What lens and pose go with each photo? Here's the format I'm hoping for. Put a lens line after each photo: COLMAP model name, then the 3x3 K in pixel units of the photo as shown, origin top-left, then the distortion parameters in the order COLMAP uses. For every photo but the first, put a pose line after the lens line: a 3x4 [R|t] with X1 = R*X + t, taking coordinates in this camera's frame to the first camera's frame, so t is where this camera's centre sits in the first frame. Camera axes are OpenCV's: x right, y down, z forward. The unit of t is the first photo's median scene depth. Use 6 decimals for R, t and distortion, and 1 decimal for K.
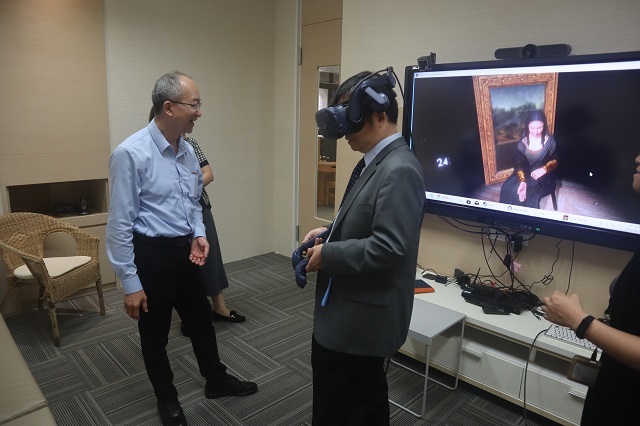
lens RADIAL K [[439.4, 0, 321.1], [0, 439.4, 212.0], [0, 0, 1]] dist [-0.125995, 0.069973]
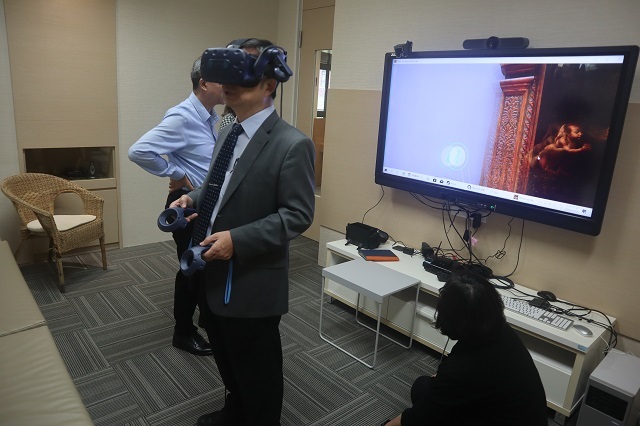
lens RADIAL K [[439.4, 0, 321.1], [0, 439.4, 211.2], [0, 0, 1]] dist [-0.125995, 0.069973]
pose [[0.998226, 0.050148, -0.032104, 0.093331], [-0.048952, 0.998115, 0.037018, 0.027366], [0.033900, -0.035381, 0.998799, -0.103643]]
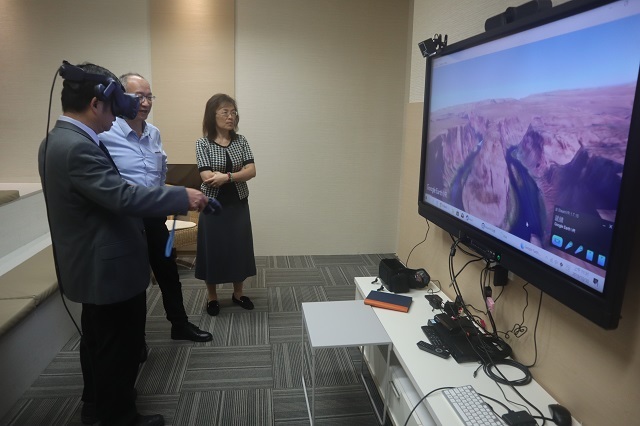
lens RADIAL K [[439.4, 0, 323.3], [0, 439.4, 212.8], [0, 0, 1]] dist [-0.125995, 0.069973]
pose [[0.807750, 0.122032, -0.576757, 0.595386], [-0.128283, 0.991281, 0.030078, -0.016378], [0.575399, 0.049692, 0.816362, 0.189696]]
